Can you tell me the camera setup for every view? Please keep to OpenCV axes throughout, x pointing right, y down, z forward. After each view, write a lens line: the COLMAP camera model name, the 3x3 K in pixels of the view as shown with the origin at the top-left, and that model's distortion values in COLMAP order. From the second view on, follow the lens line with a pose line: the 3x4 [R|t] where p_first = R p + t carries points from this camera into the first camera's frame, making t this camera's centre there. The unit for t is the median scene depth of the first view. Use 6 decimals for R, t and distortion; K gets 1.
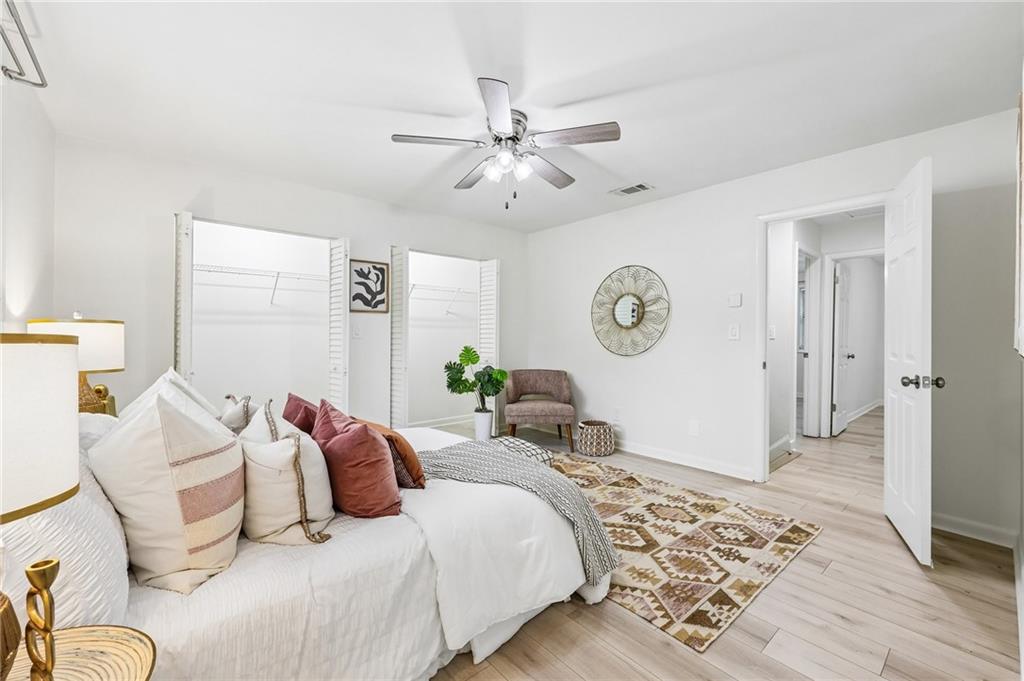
lens RADIAL K [[419.2, 0, 509.5], [0, 419.2, 338.6], [0, 0, 1]] dist [-0.000027, 0.000370]
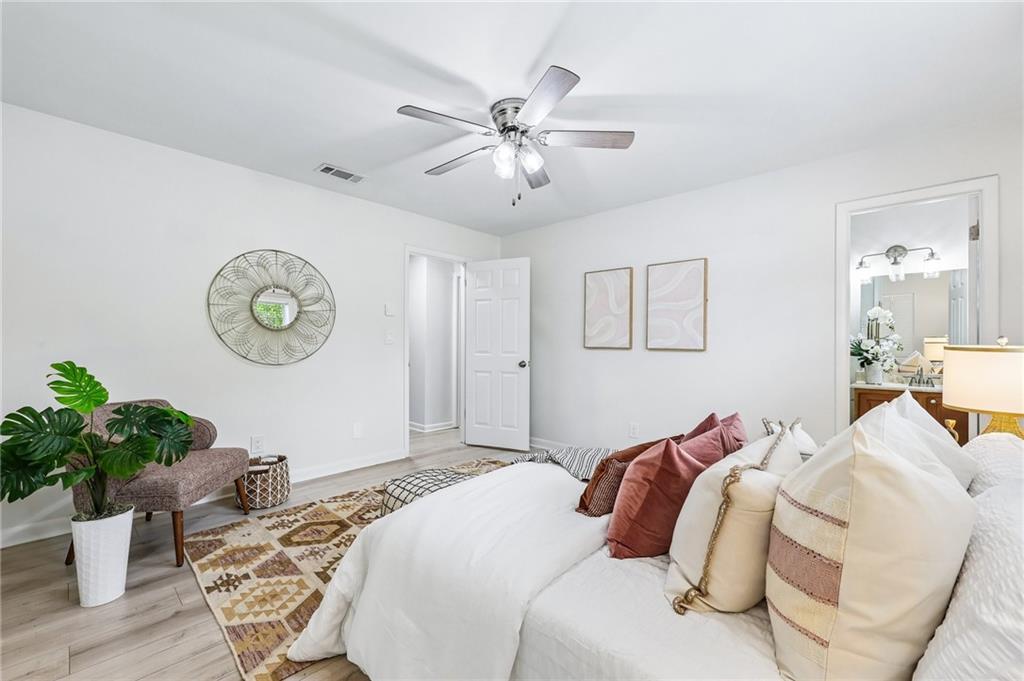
lens RADIAL K [[424.5, 0, 510.8], [0, 424.5, 343.8], [0, 0, 1]] dist [-0.000611, 0.000022]
pose [[-0.106487, -0.006822, 0.994291, -0.715517], [-0.004820, 0.999968, 0.006344, -0.007245], [-0.994302, -0.004117, -0.106517, 0.837252]]
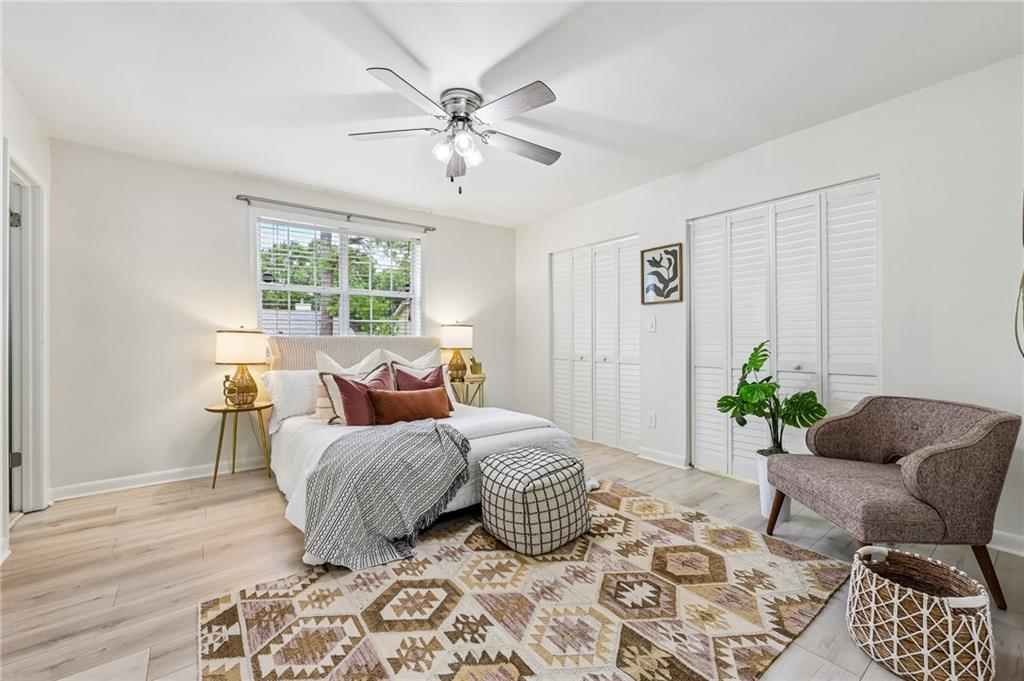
lens RADIAL K [[419.2, 0, 509.5], [0, 419.2, 338.6], [0, 0, 1]] dist [-0.000027, 0.000370]
pose [[-0.058785, -0.004648, -0.998260, 0.714308], [0.003251, 0.999983, -0.004847, 0.020386], [0.998265, -0.003530, -0.058769, 0.885268]]
